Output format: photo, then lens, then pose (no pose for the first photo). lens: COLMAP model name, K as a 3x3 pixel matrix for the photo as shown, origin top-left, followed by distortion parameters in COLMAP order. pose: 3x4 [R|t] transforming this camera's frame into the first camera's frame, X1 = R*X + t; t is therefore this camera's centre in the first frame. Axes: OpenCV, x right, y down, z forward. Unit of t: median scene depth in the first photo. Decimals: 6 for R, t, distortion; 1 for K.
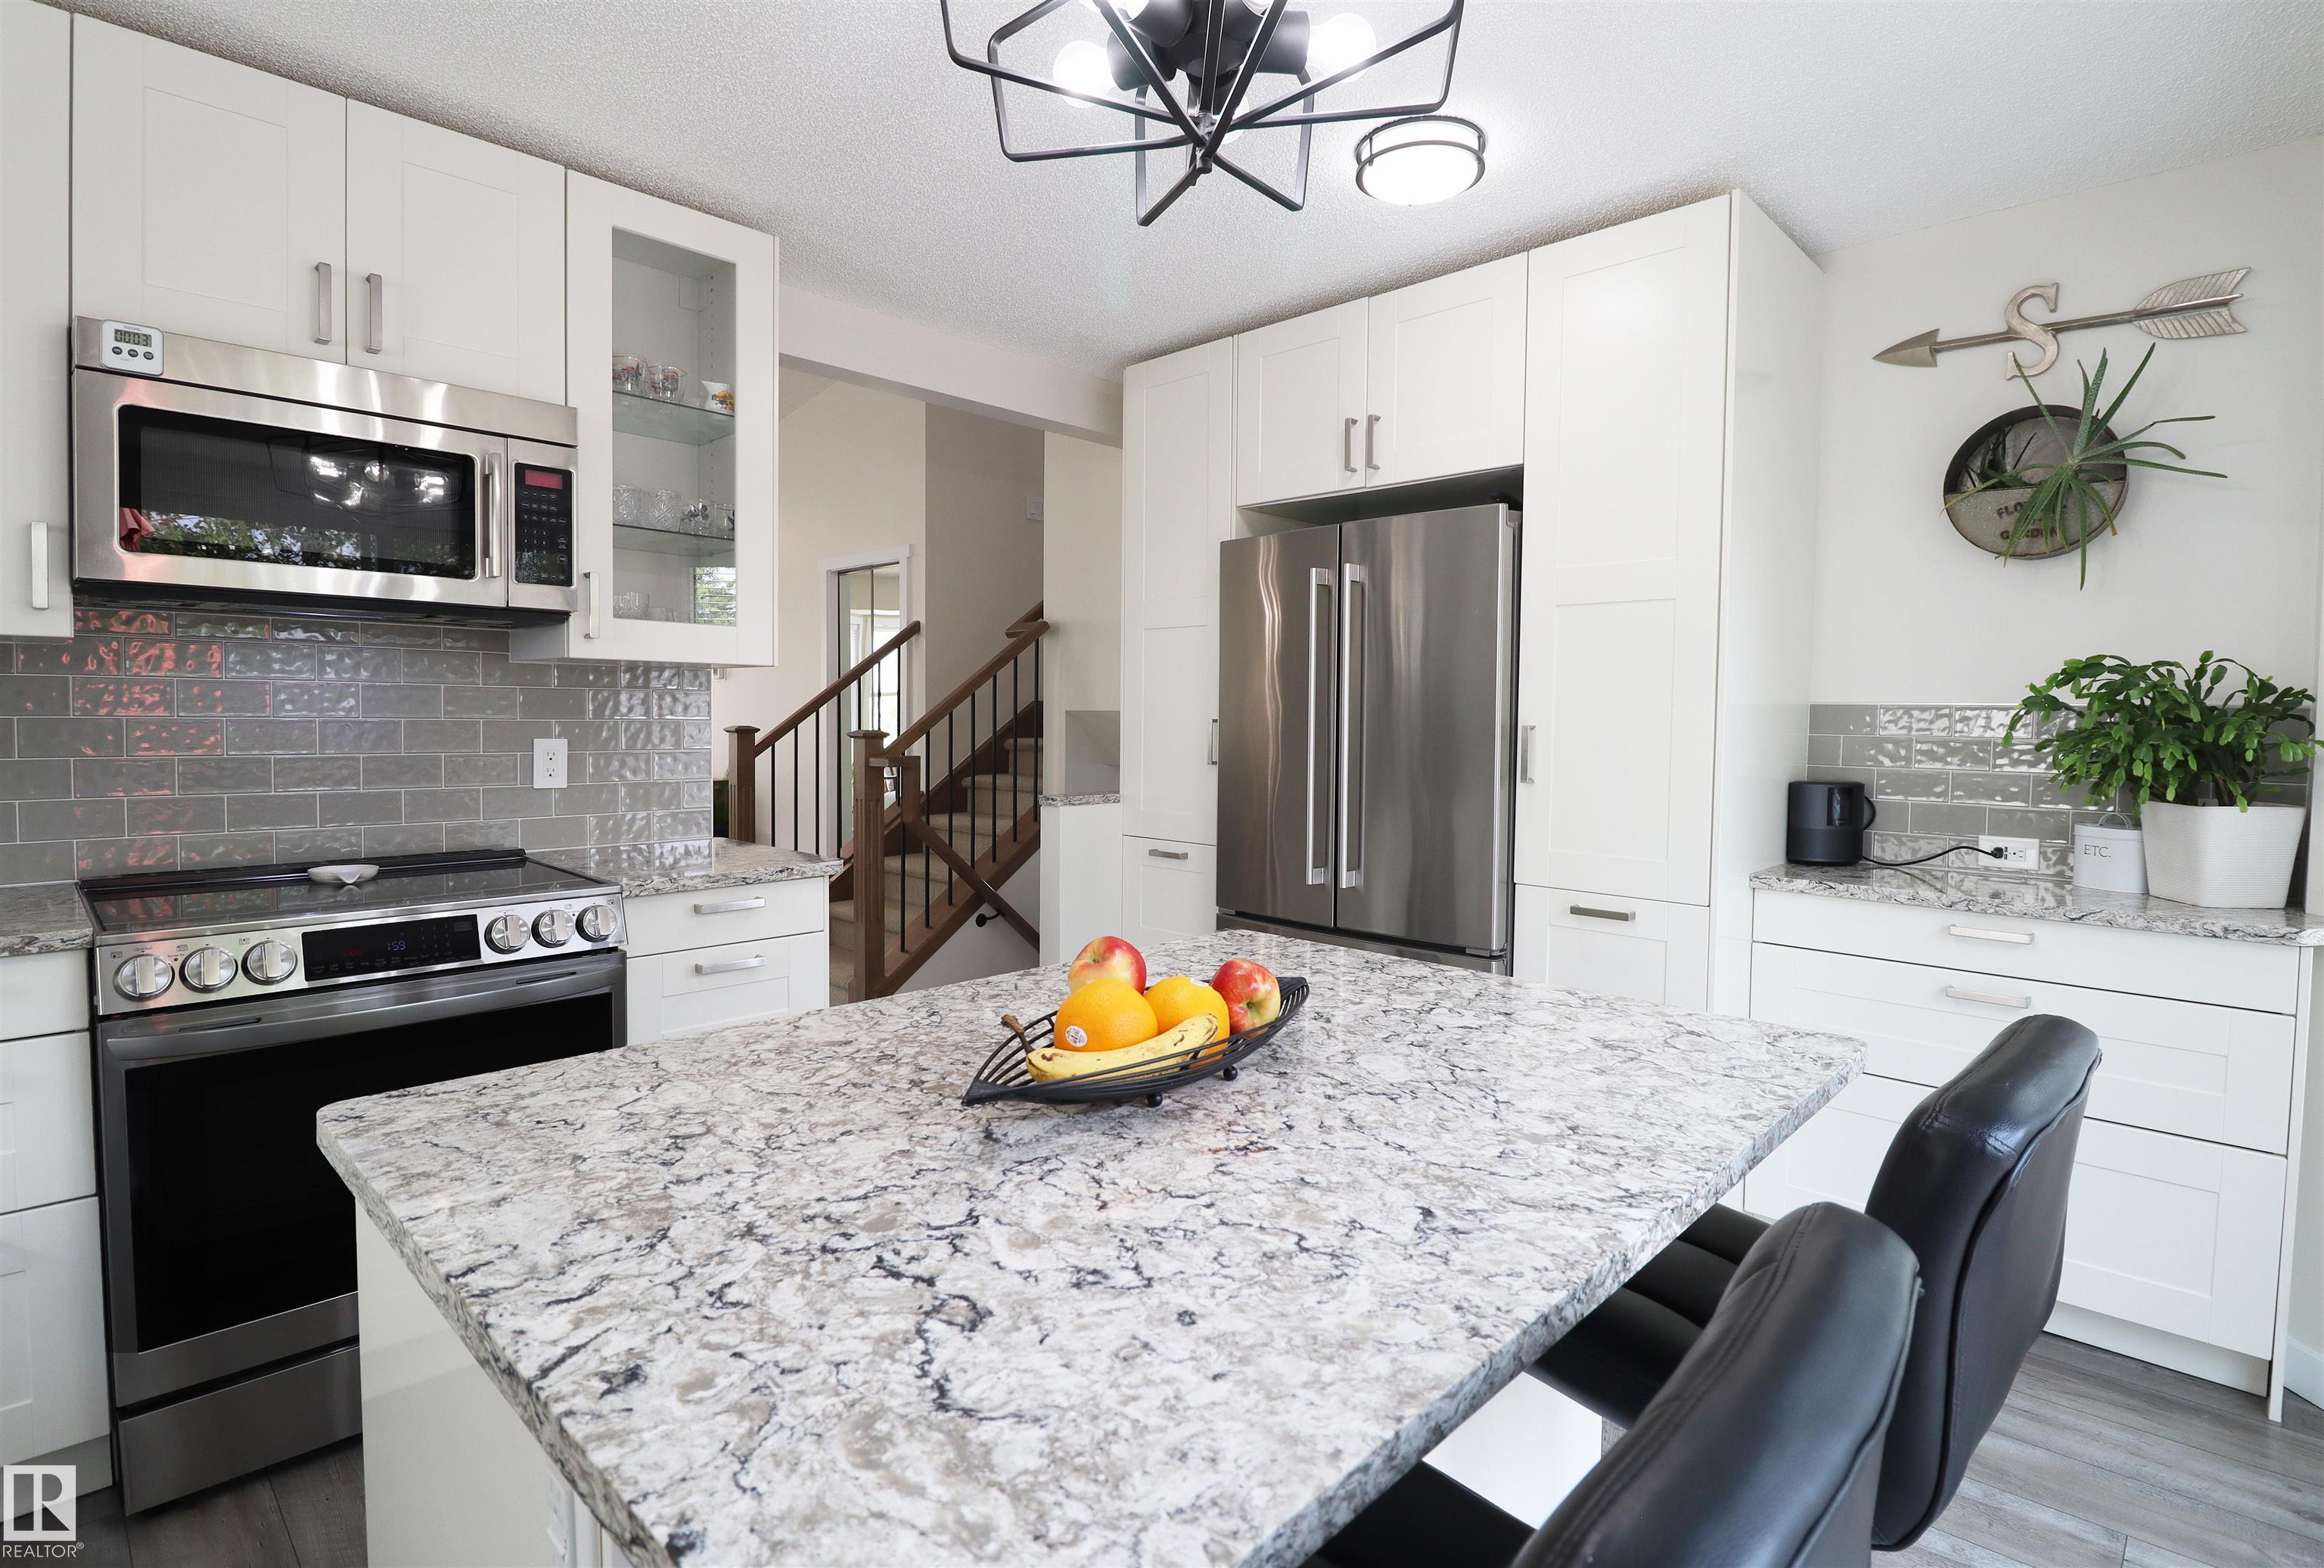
lens RADIAL K [[1133.3, 0, 1173.6], [0, 1133.3, 767.1], [0, 0, 1]] dist [-0.007754, -0.008408]
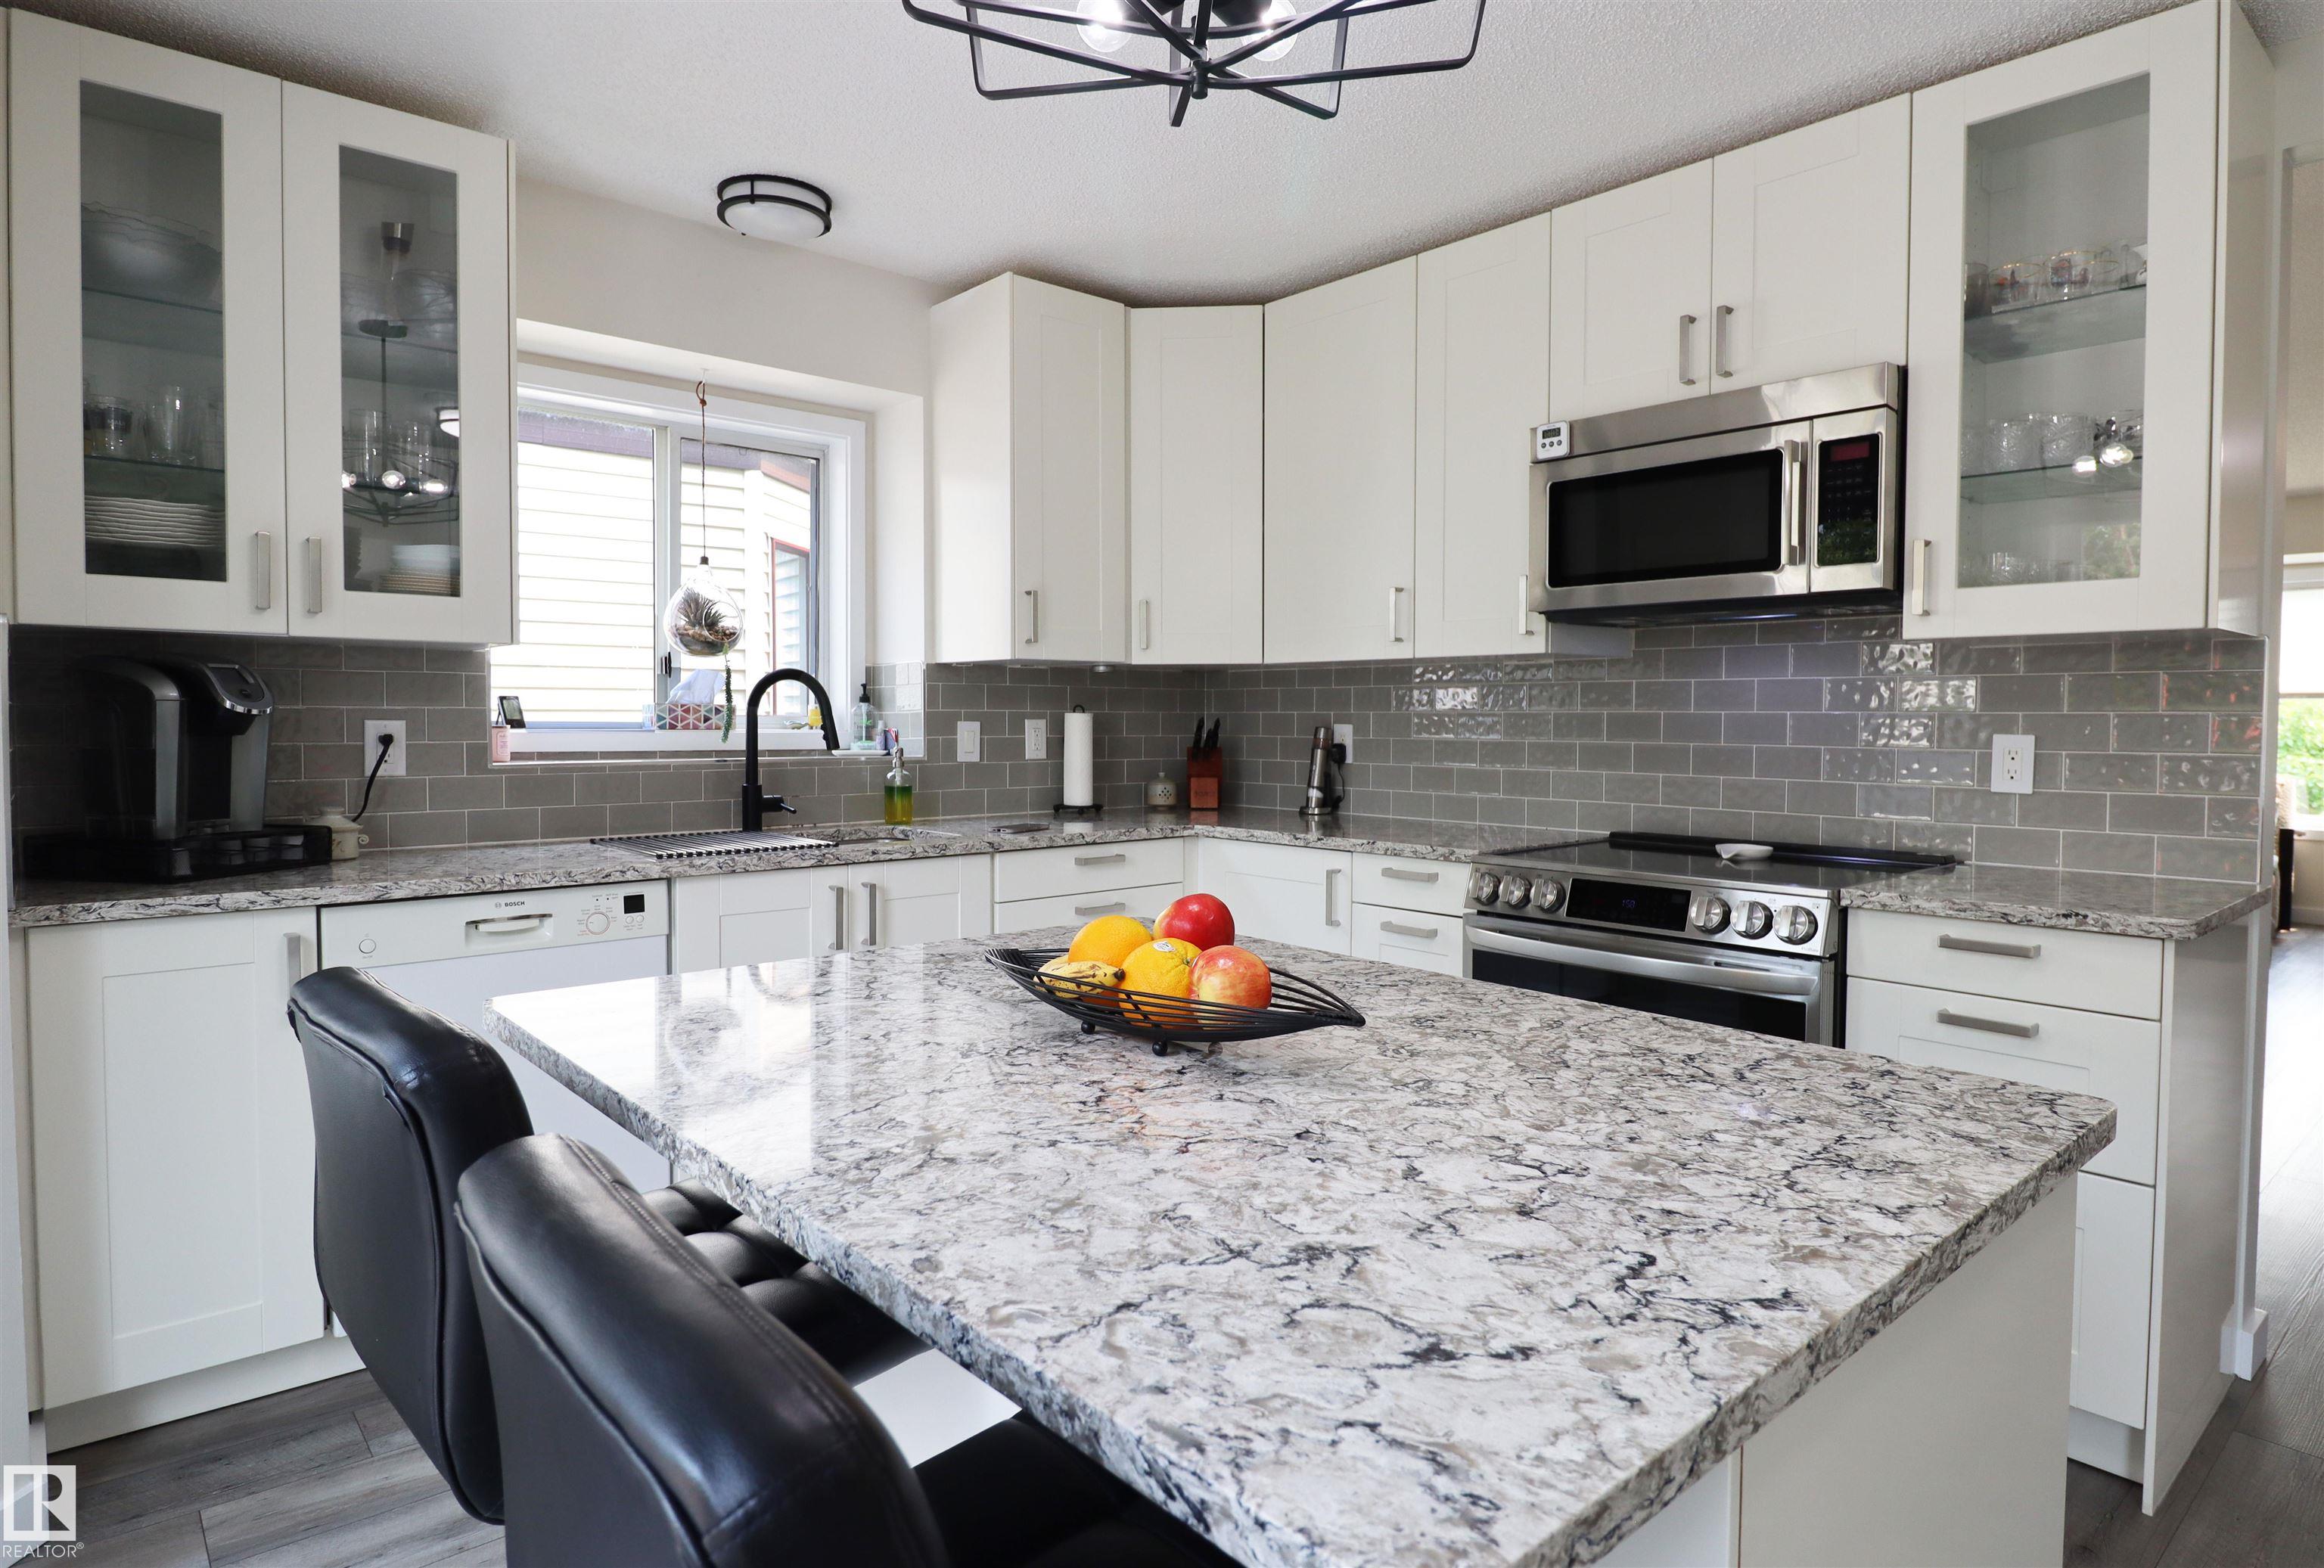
lens RADIAL K [[1282.2, 0, 1166.1], [0, 1282.2, 770.8], [0, 0, 1]] dist [-0.013548, -0.001626]
pose [[-0.085238, 0.029783, -0.995915, 0.958032], [-0.050508, 0.998139, 0.034173, 0.002793], [0.995080, 0.053214, -0.083575, 0.938521]]
